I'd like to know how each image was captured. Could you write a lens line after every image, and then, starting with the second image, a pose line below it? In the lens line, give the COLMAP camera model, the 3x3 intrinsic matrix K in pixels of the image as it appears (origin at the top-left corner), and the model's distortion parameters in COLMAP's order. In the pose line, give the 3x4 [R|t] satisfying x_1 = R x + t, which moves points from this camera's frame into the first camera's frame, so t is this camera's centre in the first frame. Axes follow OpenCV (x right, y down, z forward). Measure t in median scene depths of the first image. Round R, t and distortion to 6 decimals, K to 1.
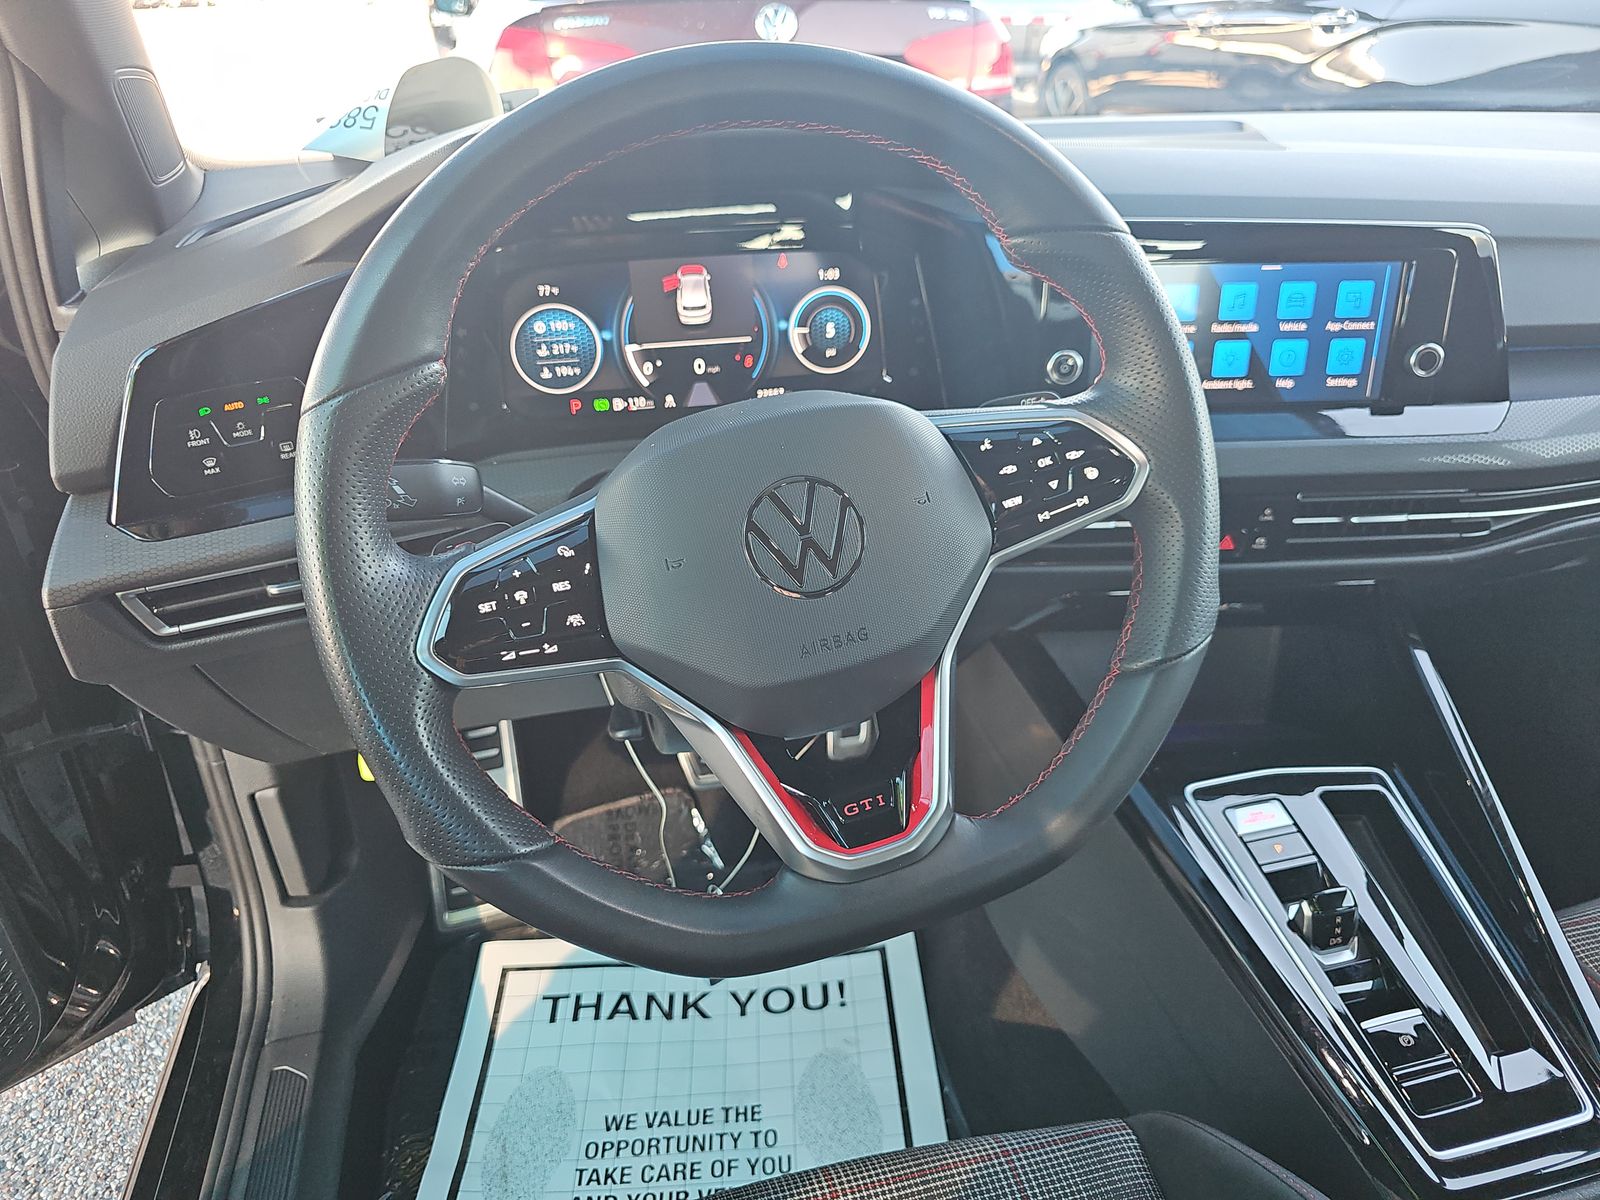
lens RADIAL K [[1066.0, 0, 805.3], [0, 1066.0, 617.3], [0, 0, 1]] dist [0.002670, -0.001987]
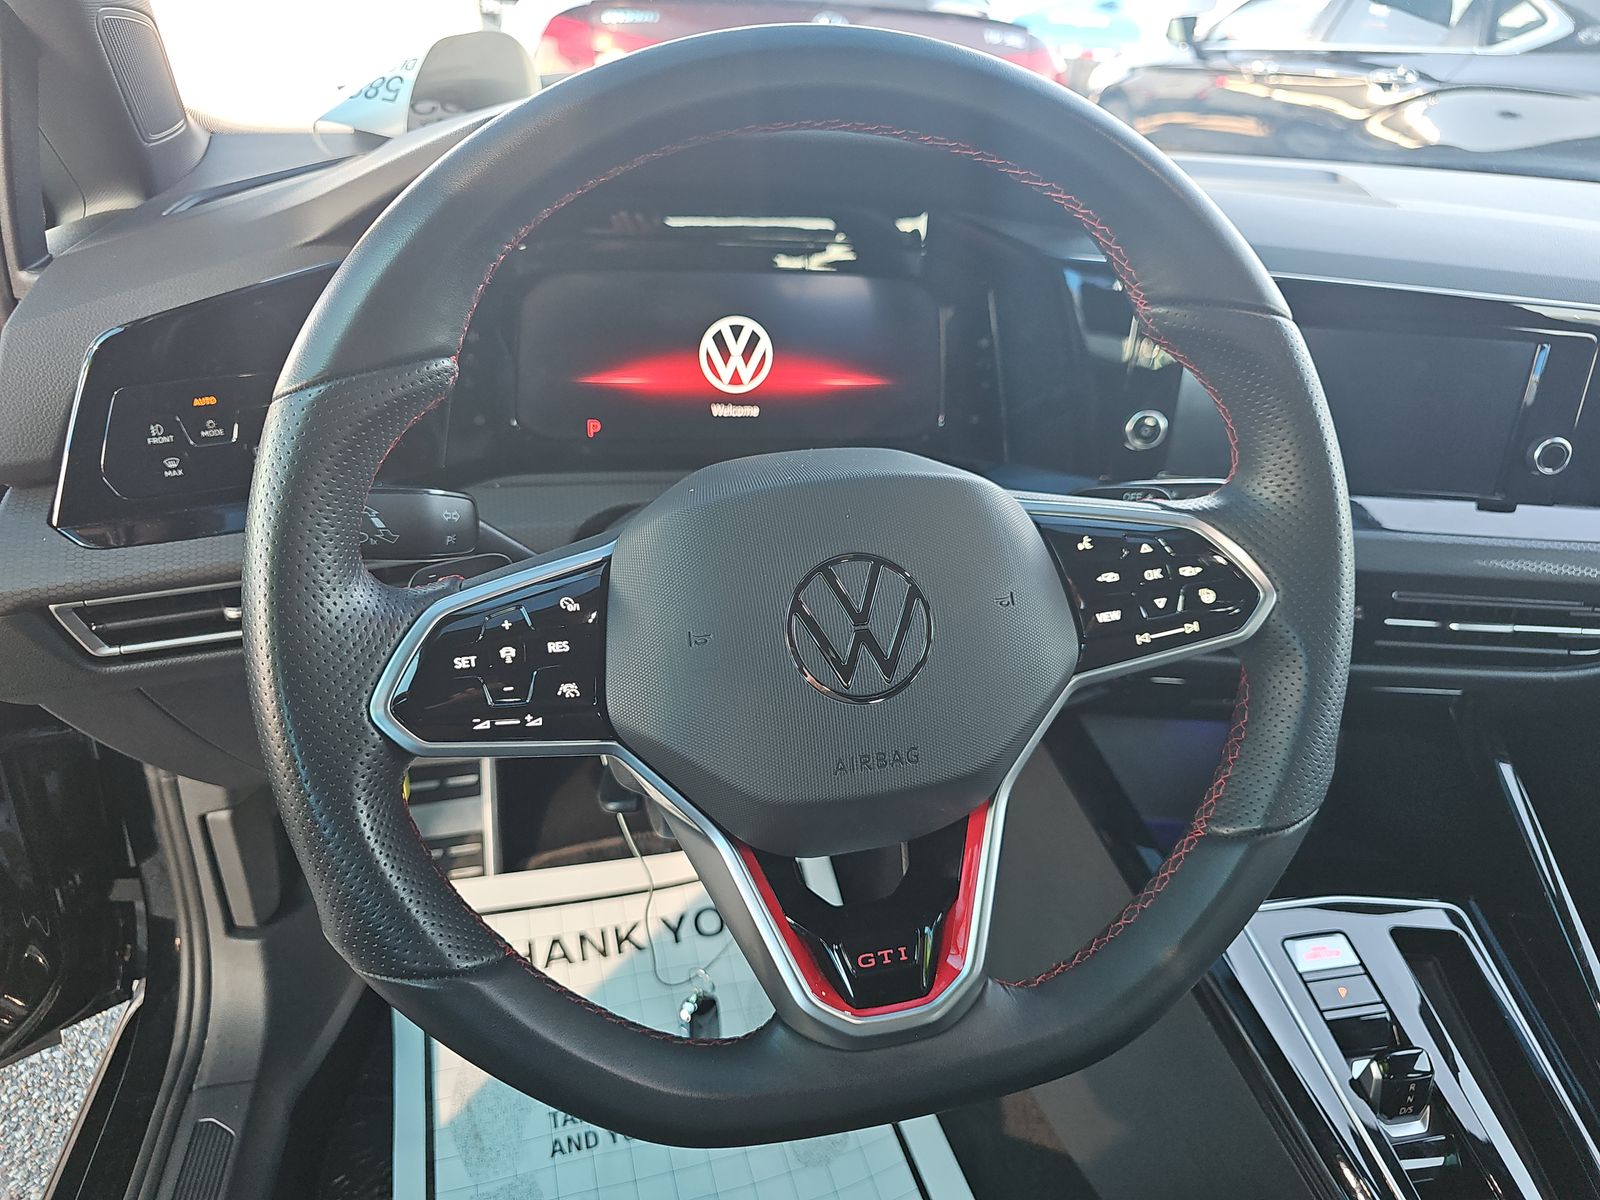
lens RADIAL K [[1079.2, 0, 796.7], [0, 1079.2, 621.0], [0, 0, 1]] dist [-0.002052, -0.003112]
pose [[0.996413, 0.084367, -0.006637, -0.025533], [-0.084436, 0.996368, -0.010981, -0.039465], [0.005686, 0.011502, 0.999918, 0.097207]]
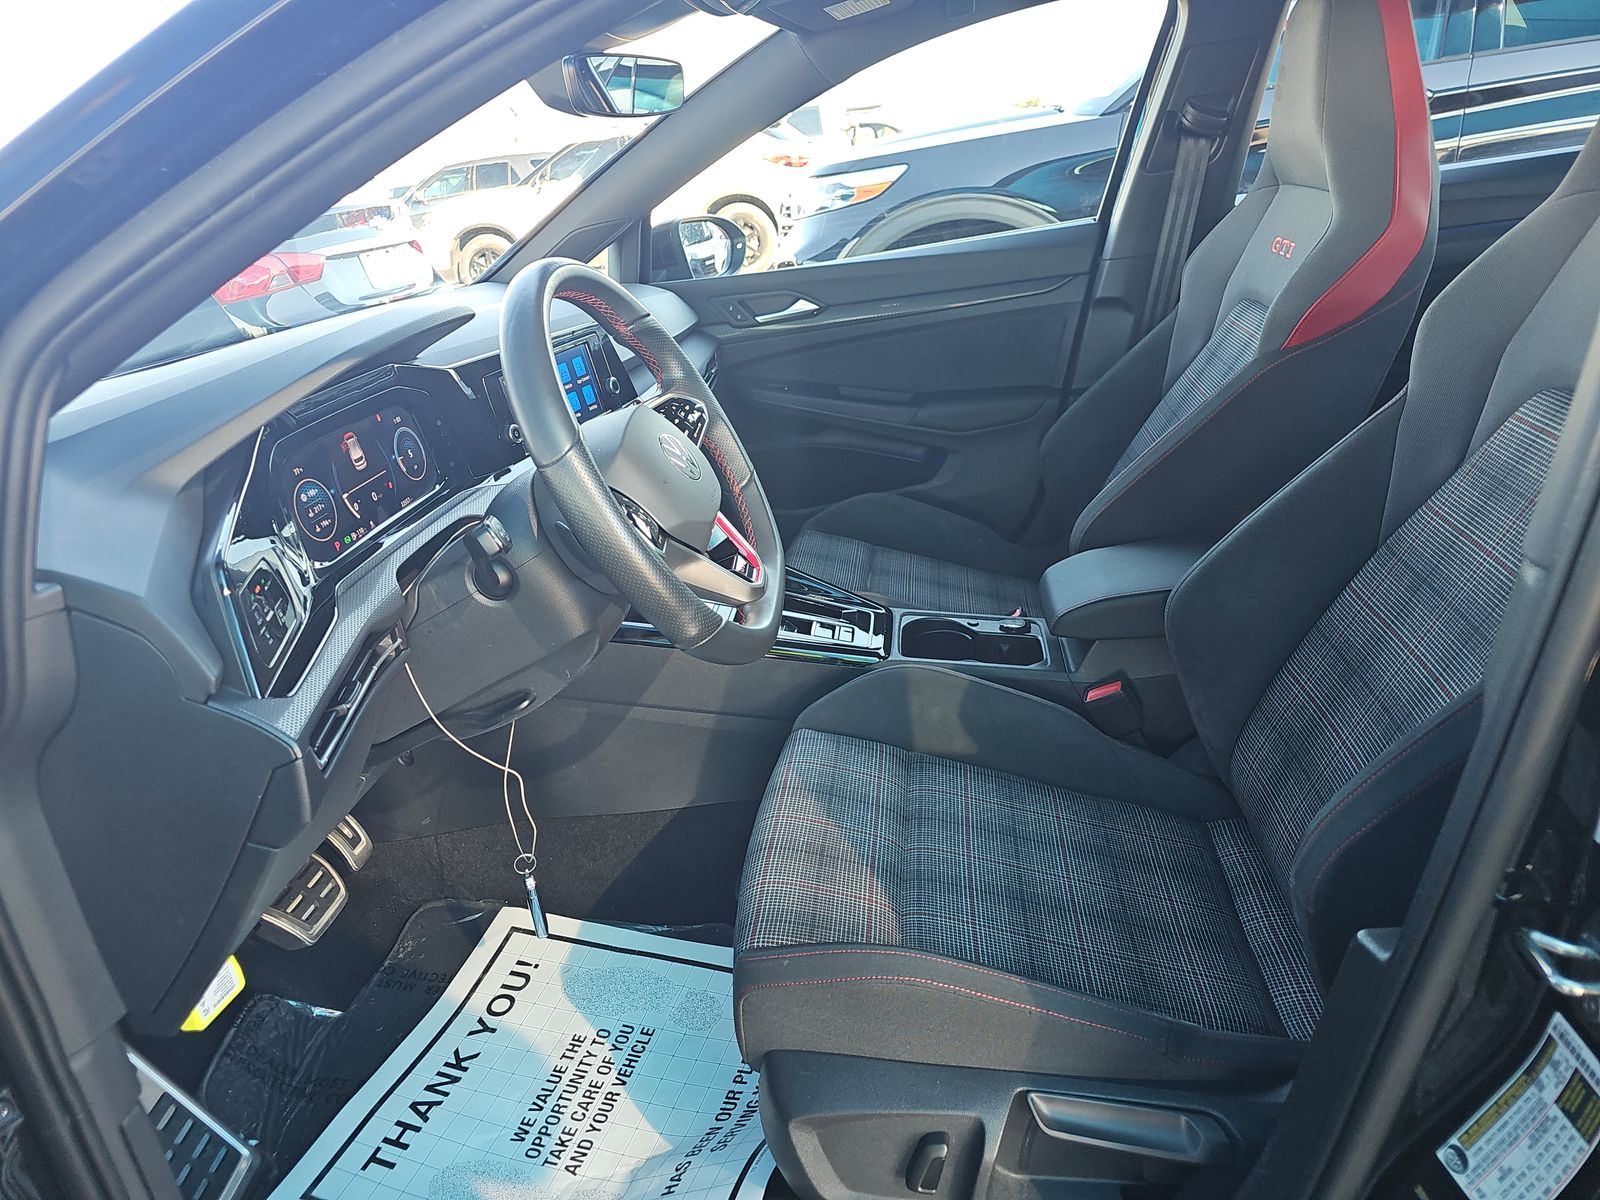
lens RADIAL K [[1083.9, 0, 800.0], [0, 1083.9, 600.0], [0, 0, 1]] dist [0.021603, -0.002601]
pose [[0.347645, -0.391925, 0.851785, -1.102865], [0.557739, 0.816689, 0.148143, -0.015481], [-0.753705, 0.423572, 0.502510, -0.105959]]
